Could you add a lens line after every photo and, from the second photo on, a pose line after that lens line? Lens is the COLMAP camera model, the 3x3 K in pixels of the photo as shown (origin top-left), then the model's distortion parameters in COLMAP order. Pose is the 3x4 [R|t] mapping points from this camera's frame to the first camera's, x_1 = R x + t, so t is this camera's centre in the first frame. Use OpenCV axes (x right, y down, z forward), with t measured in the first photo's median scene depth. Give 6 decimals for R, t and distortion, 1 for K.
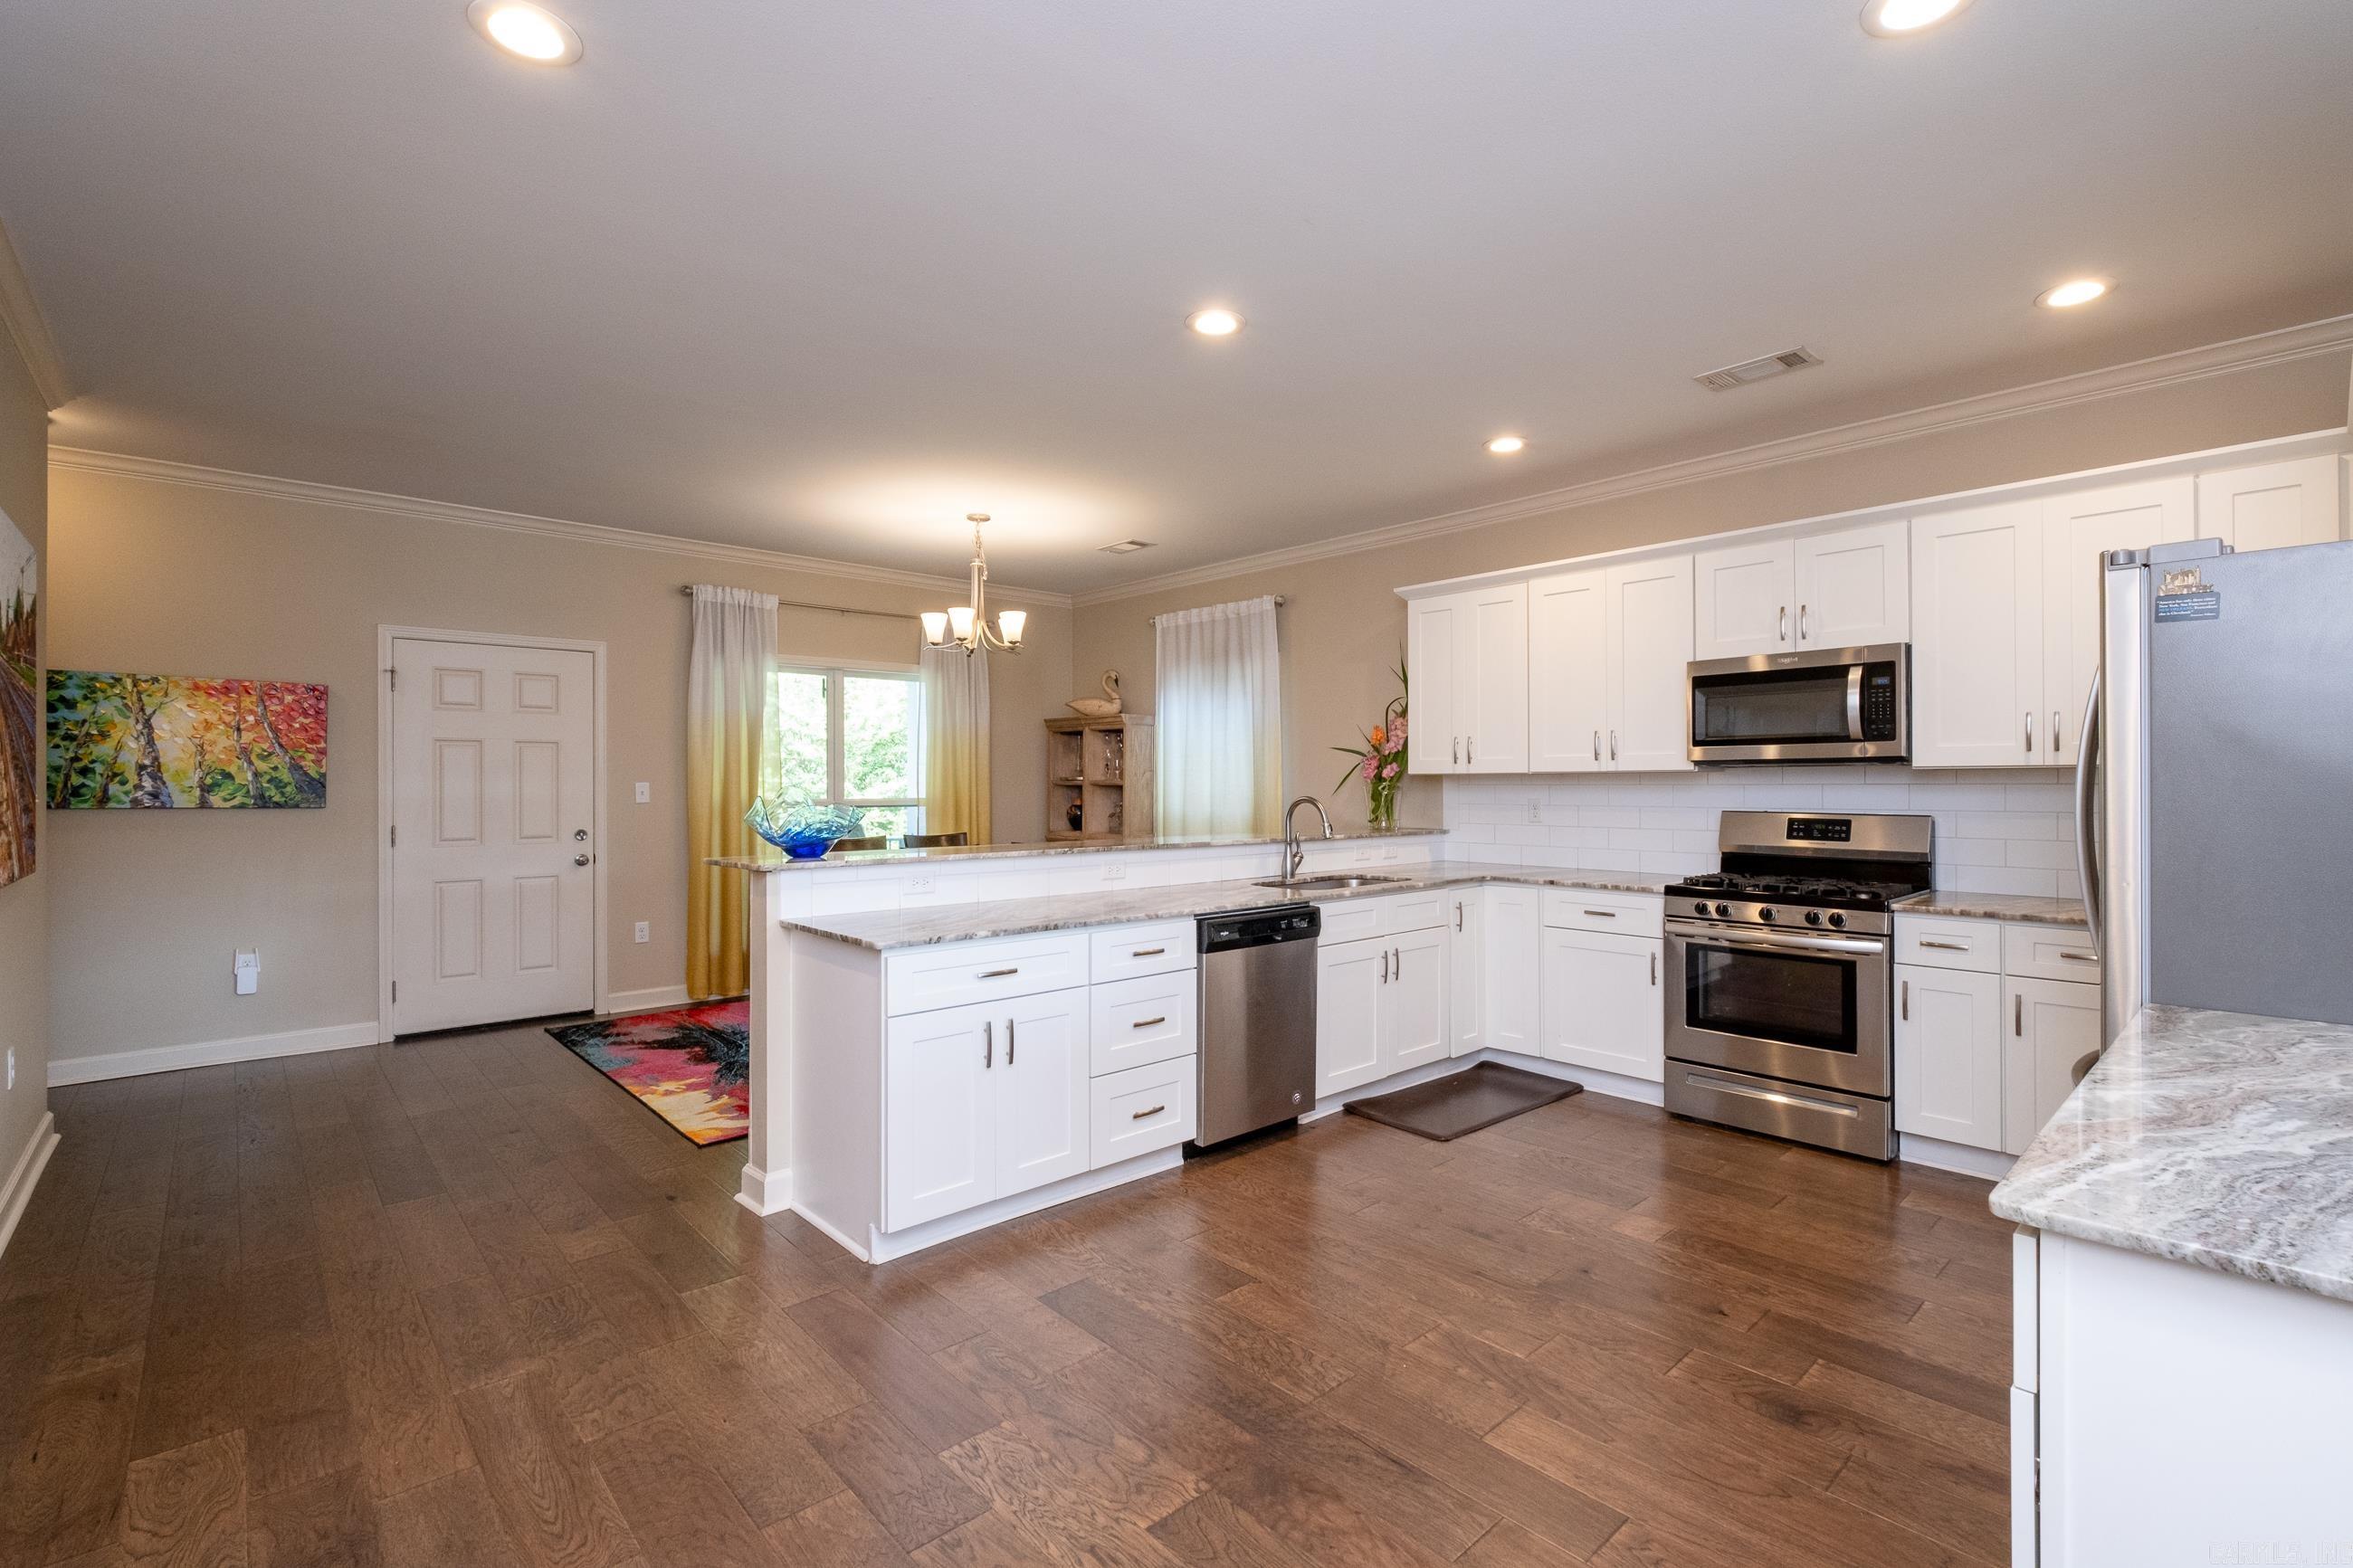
lens RADIAL K [[1041.8, 0, 1182.9], [0, 1041.8, 783.5], [0, 0, 1]] dist [-0.002573, -0.001428]
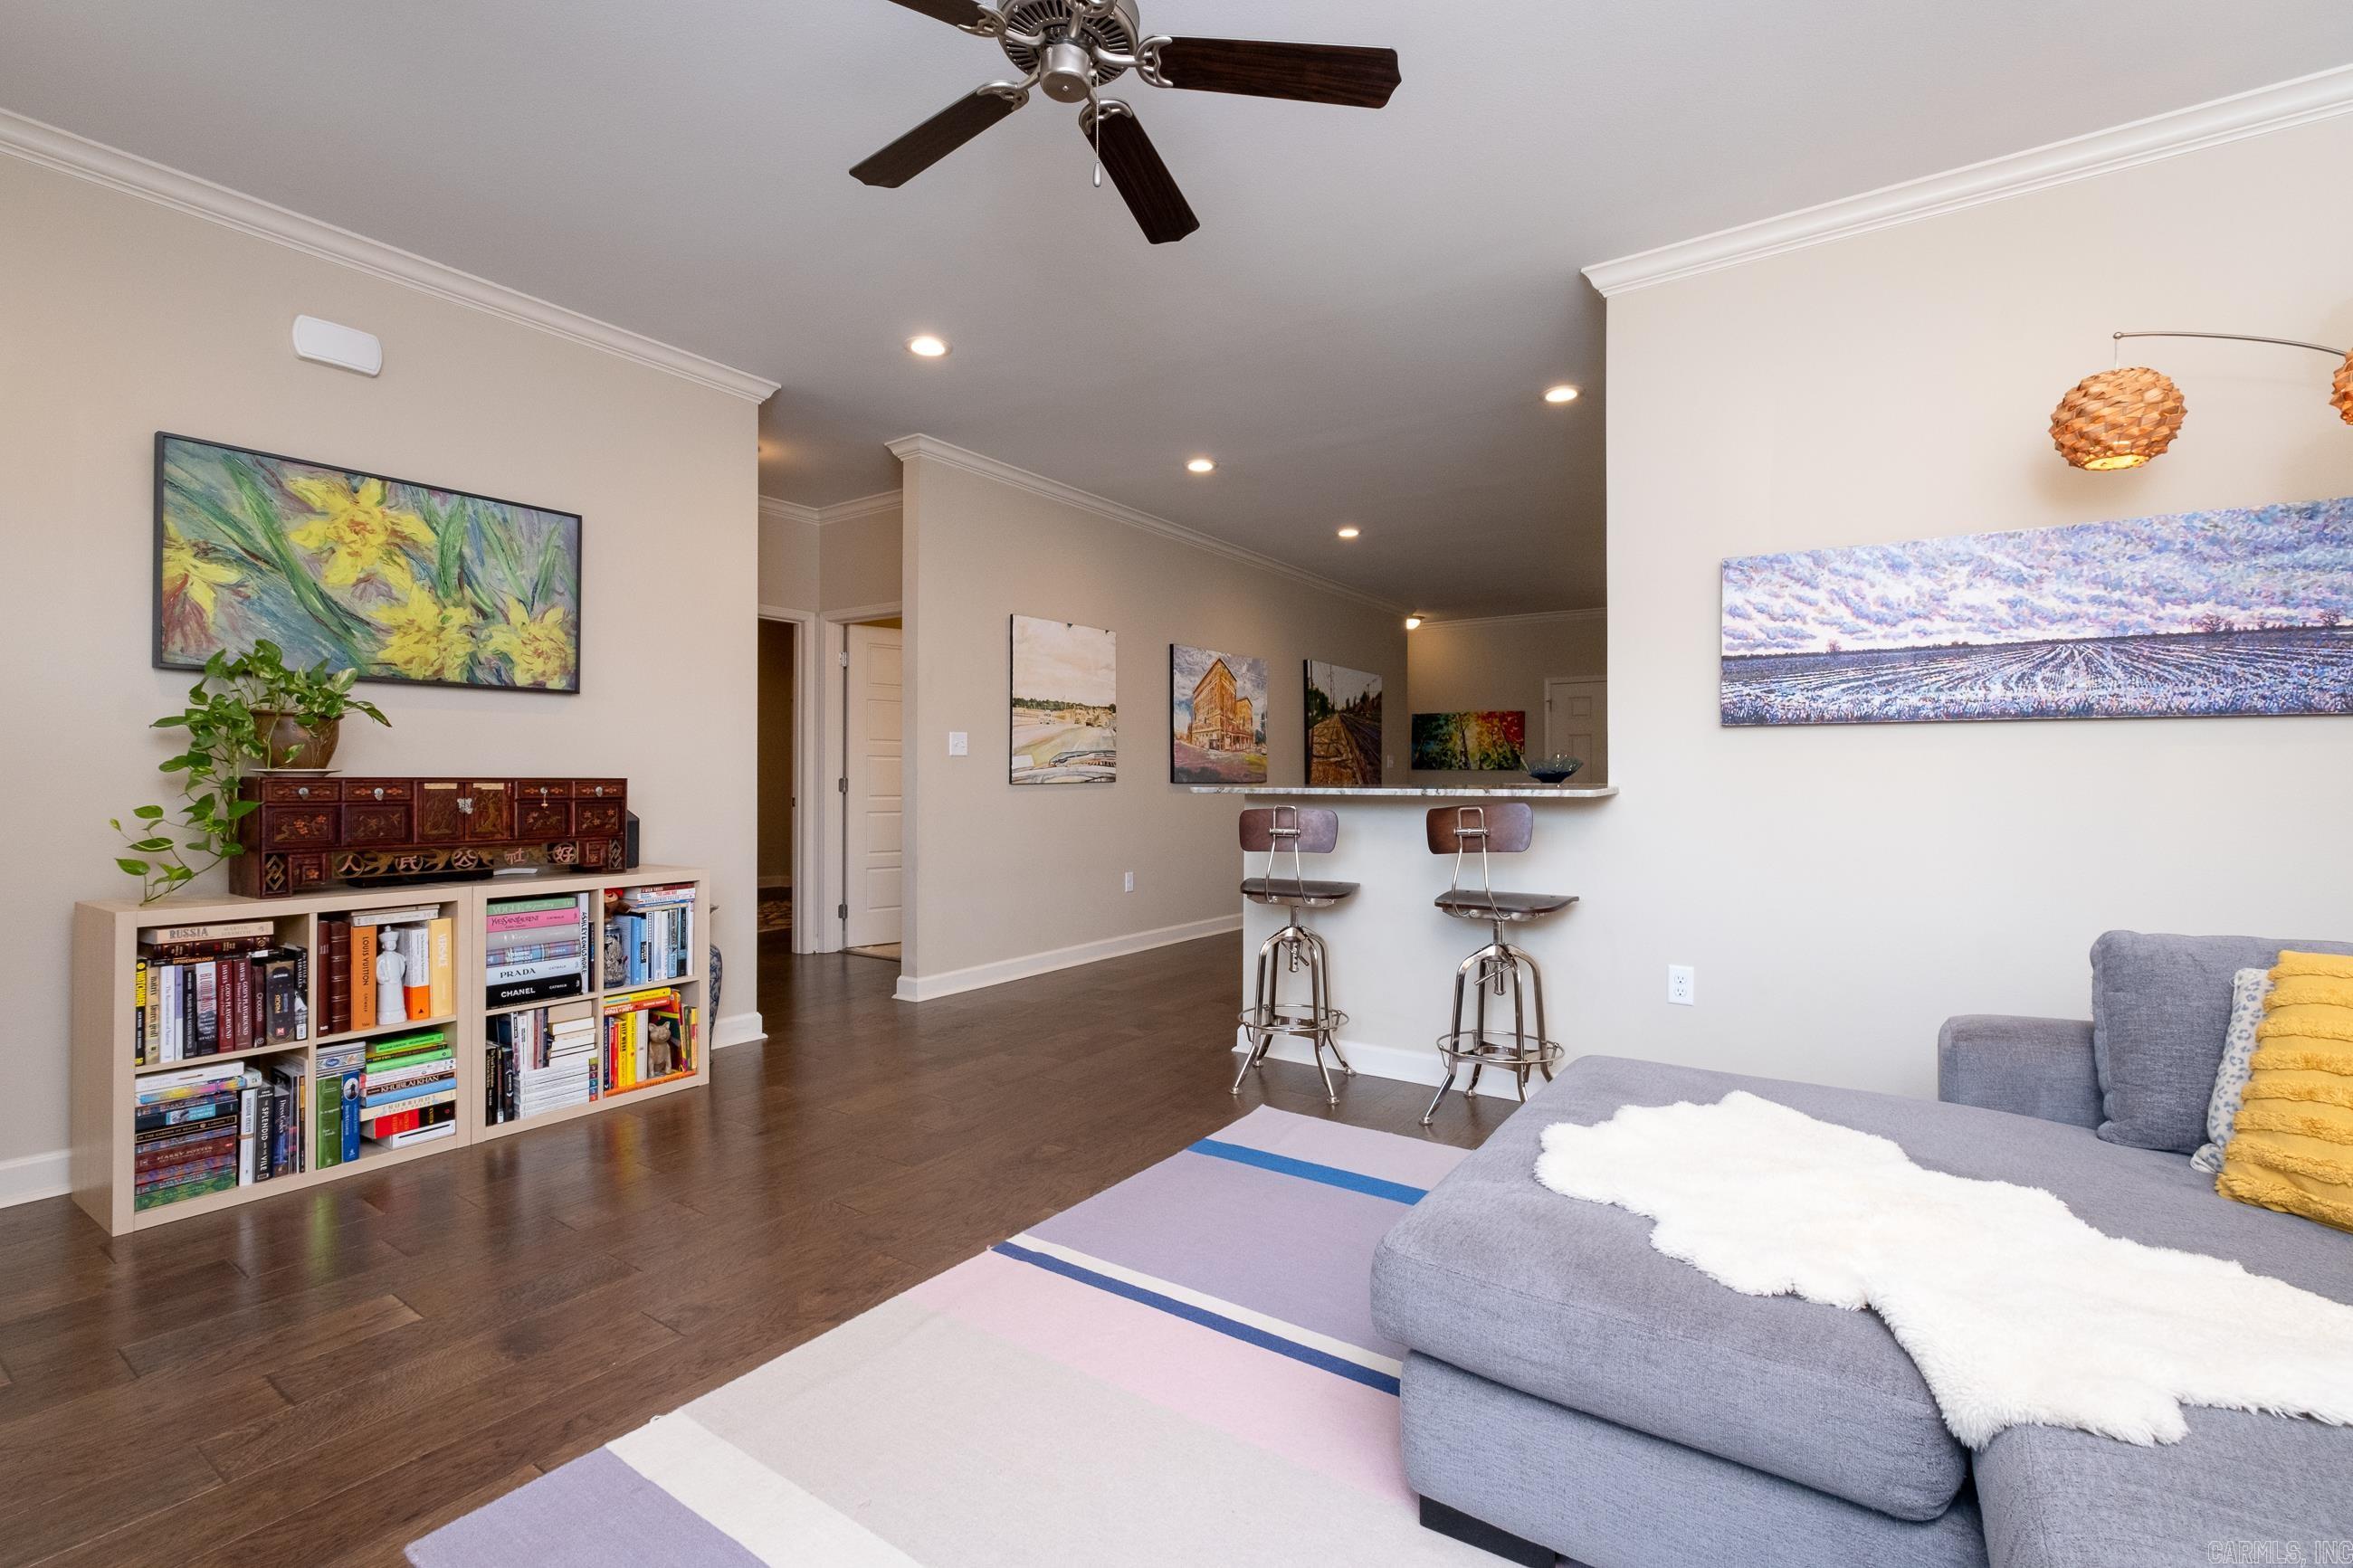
lens RADIAL K [[1041.8, 0, 1169.9], [0, 1041.8, 790.0], [0, 0, 1]] dist [-0.002573, -0.001428]
pose [[0.217021, 0.009881, -0.976117, 1.233734], [-0.002390, 0.999951, 0.009591, 0.052262], [0.976164, 0.000252, 0.217034, -0.164501]]
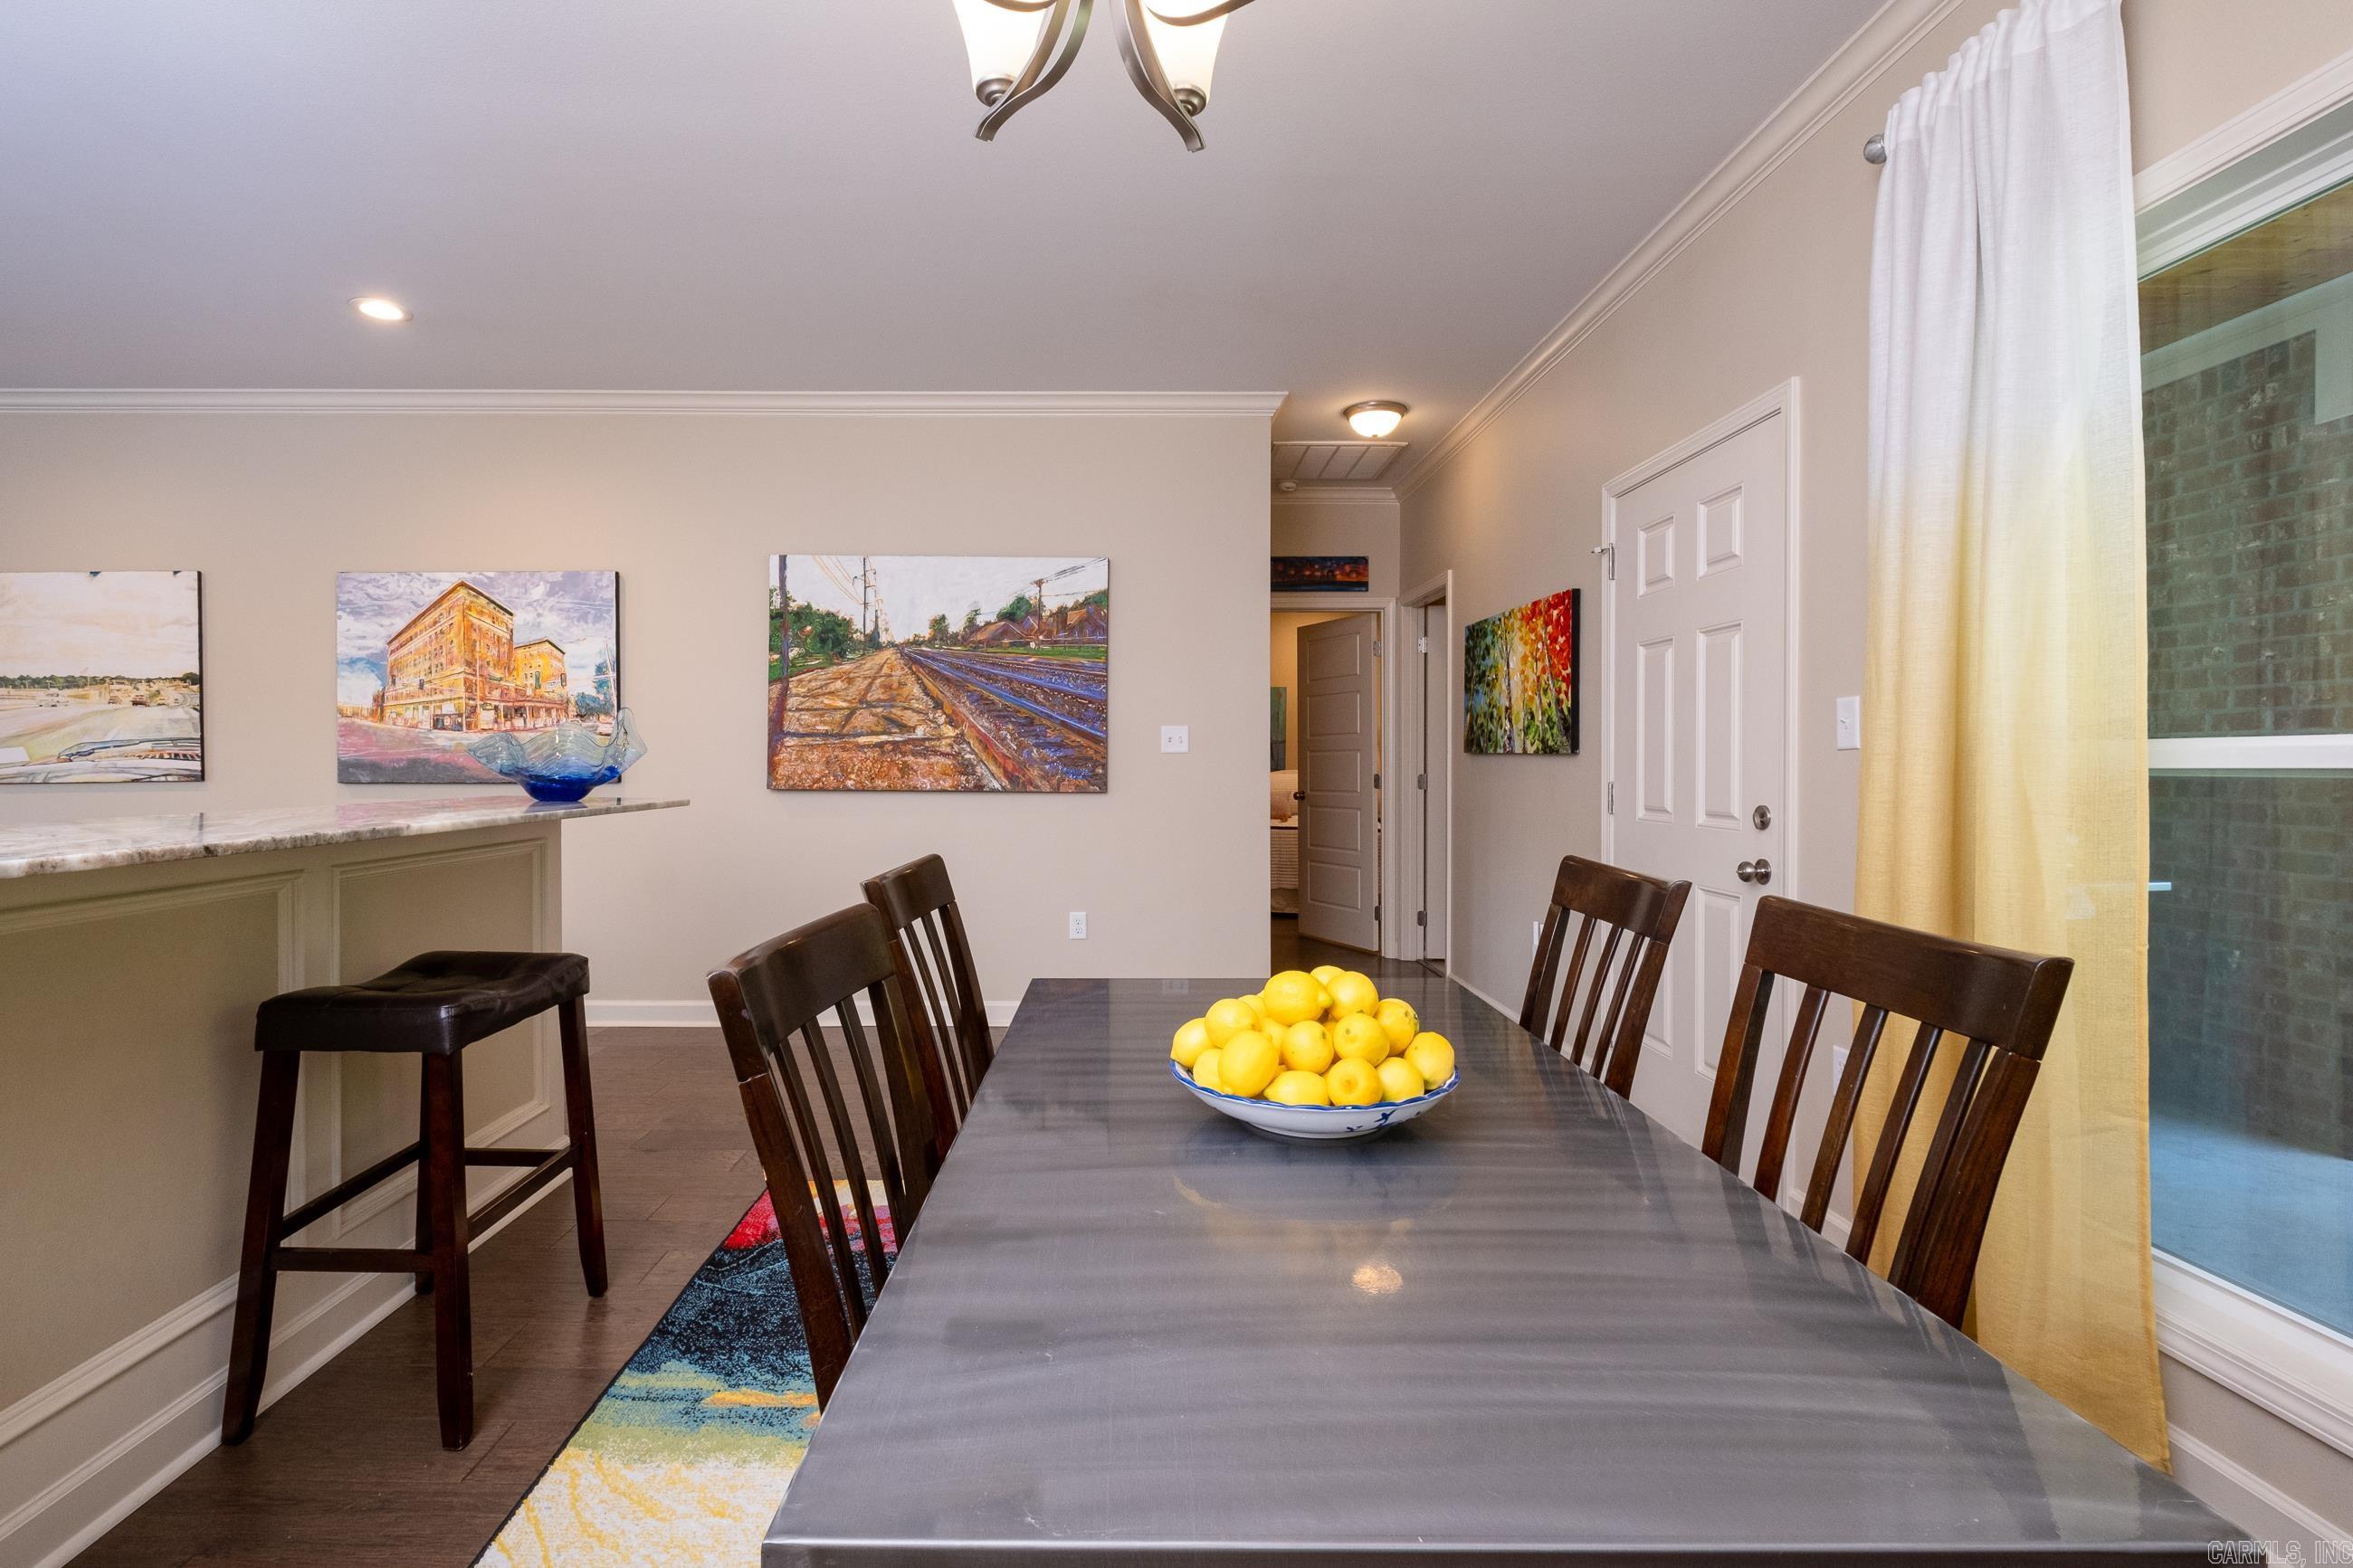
lens RADIAL K [[1041.8, 0, 1116.1], [0, 1041.8, 773.2], [0, 0, 1]] dist [-0.002573, -0.001428]
pose [[-0.672316, 0.012062, -0.740166, -0.067687], [-0.001550, 0.999842, 0.017702, 0.026705], [0.740263, 0.013048, -0.672191, 1.469647]]
